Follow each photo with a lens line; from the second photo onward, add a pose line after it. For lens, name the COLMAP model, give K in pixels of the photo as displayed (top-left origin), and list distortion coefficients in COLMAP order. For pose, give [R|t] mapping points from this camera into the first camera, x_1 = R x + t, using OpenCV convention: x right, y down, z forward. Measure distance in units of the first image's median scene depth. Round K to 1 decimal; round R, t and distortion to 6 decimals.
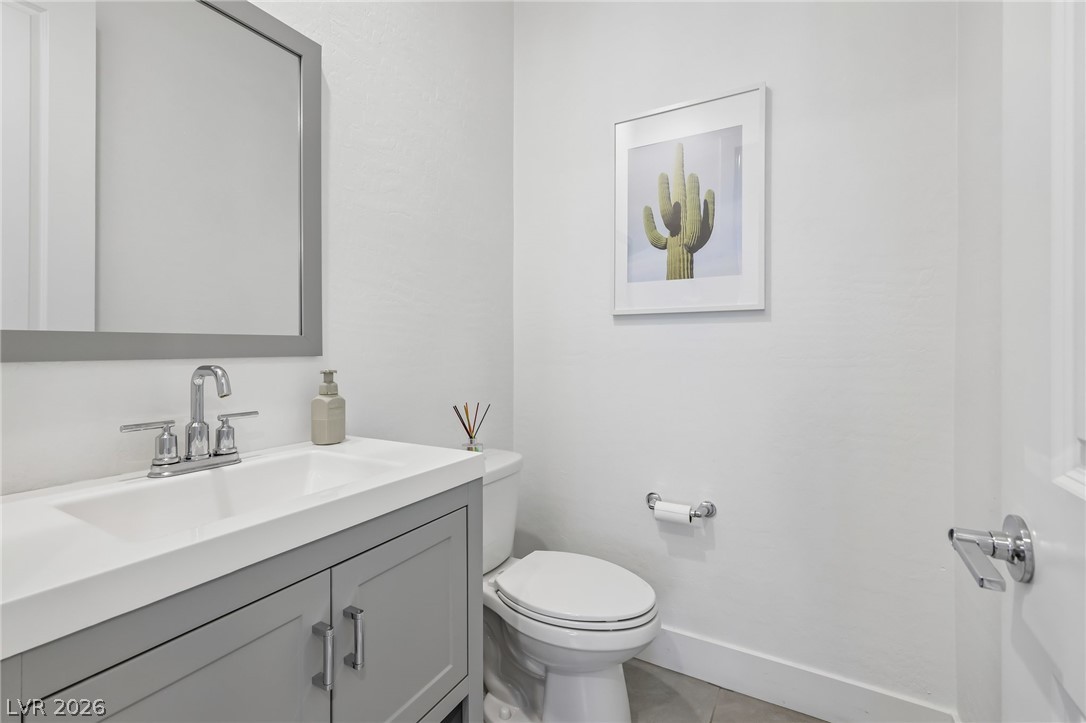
lens RADIAL K [[476.5, 0, 537.7], [0, 476.5, 352.0], [0, 0, 1]] dist [0.003434, -0.000156]
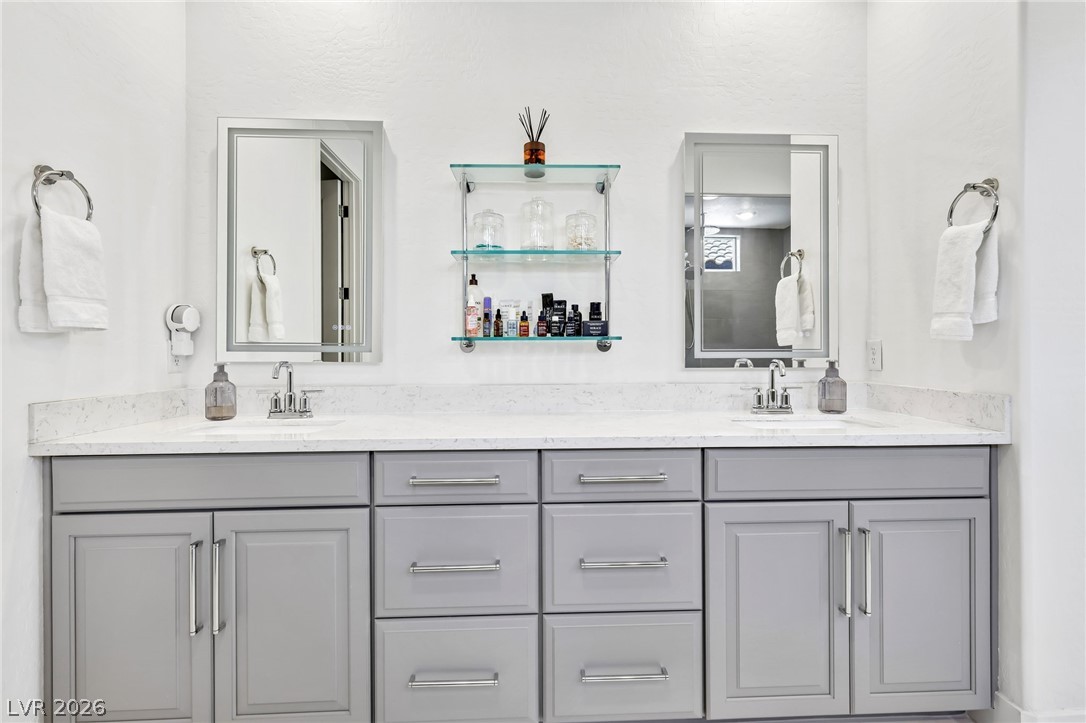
lens RADIAL K [[476.5, 0, 545.4], [0, 476.5, 354.1], [0, 0, 1]] dist [0.003434, -0.000156]
pose [[0.560431, -0.004922, -0.828186, 0.281486], [0.001139, 0.999986, -0.005172, 0.012026], [0.828200, 0.001956, 0.560429, -0.641924]]
